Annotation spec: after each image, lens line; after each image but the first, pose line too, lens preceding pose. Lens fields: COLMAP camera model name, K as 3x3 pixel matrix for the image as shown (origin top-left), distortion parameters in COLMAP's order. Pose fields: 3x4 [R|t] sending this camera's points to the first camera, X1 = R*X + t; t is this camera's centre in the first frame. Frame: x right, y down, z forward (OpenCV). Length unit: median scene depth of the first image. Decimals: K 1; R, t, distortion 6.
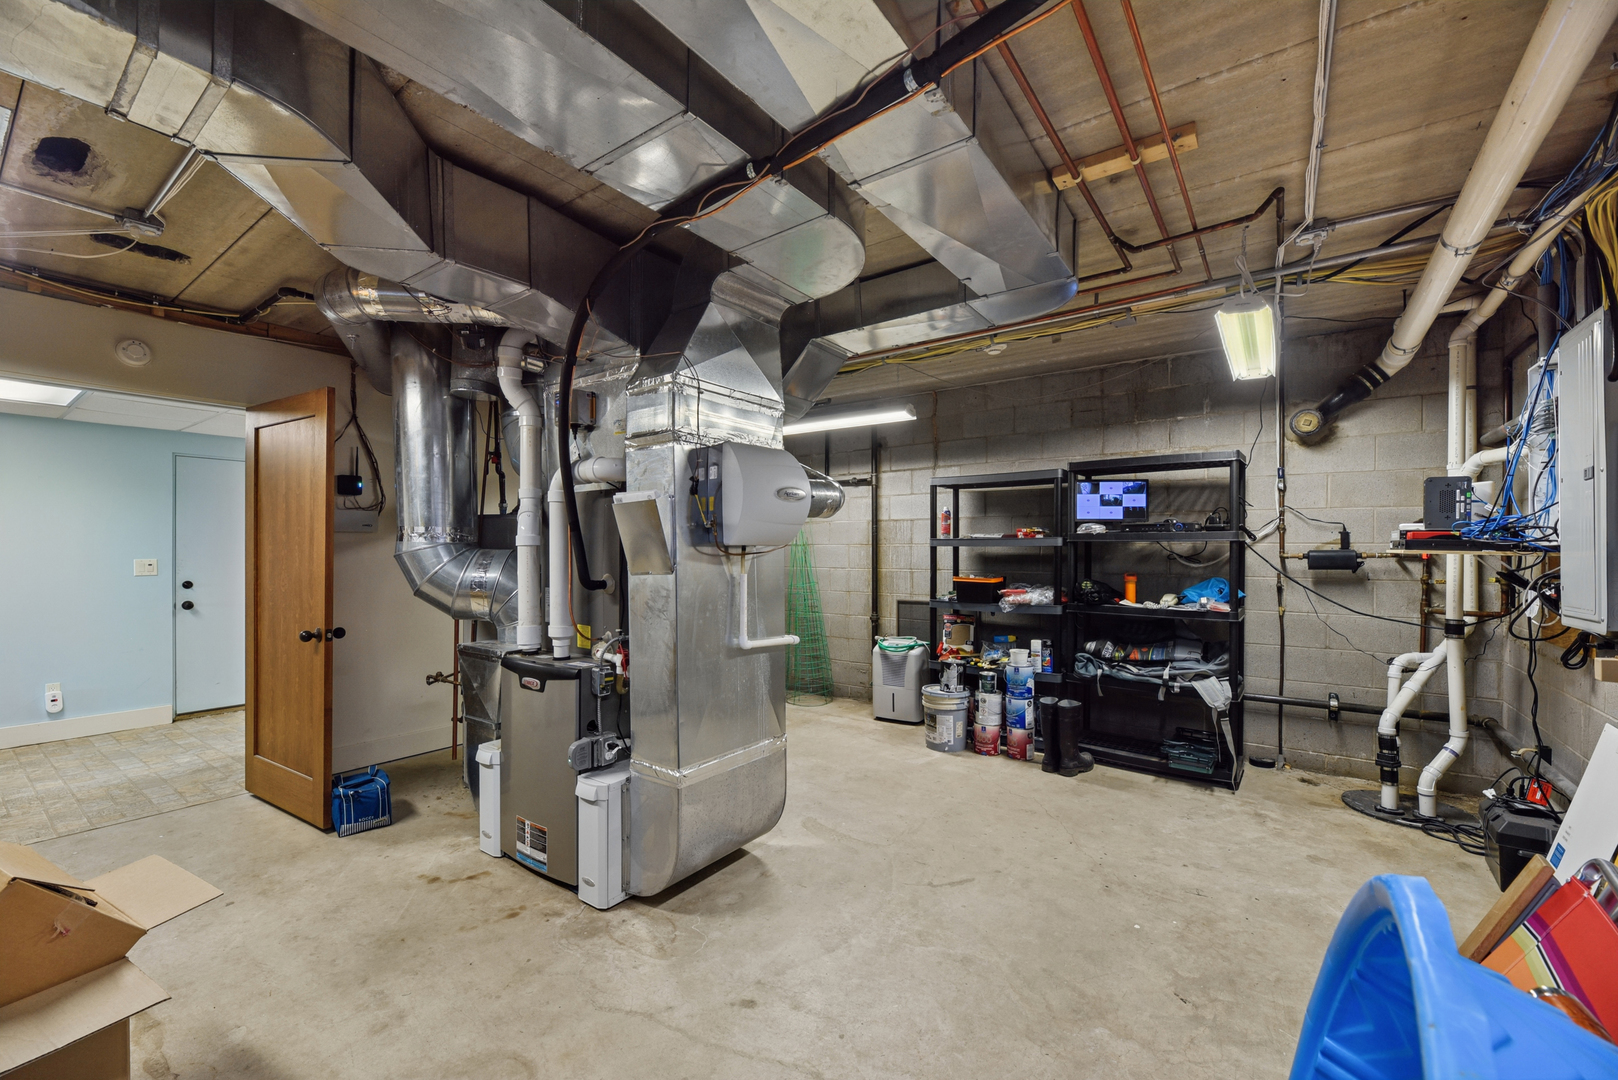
lens RADIAL K [[660.0, 0, 812.1], [0, 660.0, 543.9], [0, 0, 1]] dist [-0.003302, -0.001643]
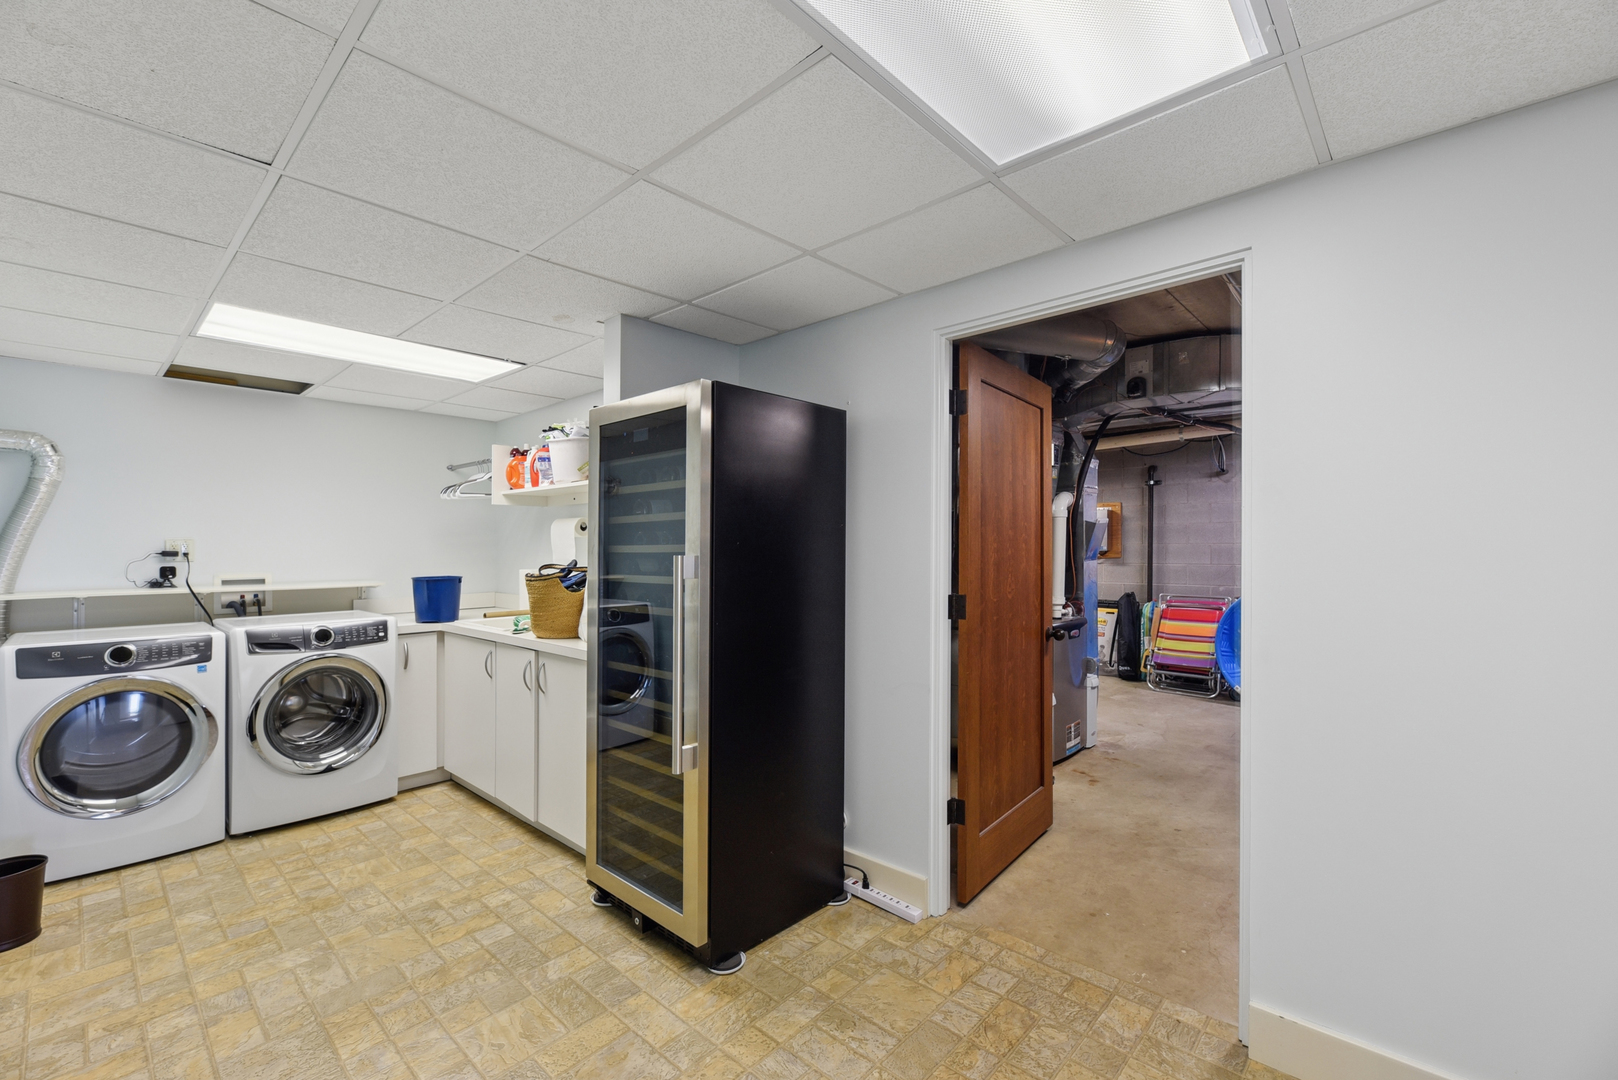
lens RADIAL K [[660.0, 0, 813.4], [0, 660.0, 546.5], [0, 0, 1]] dist [-0.003302, -0.001643]
pose [[0.130787, 0.005735, 0.991394, -2.143078], [-0.001461, 0.999983, -0.005592, 0.016553], [-0.991409, -0.000718, 0.130793, 1.468805]]
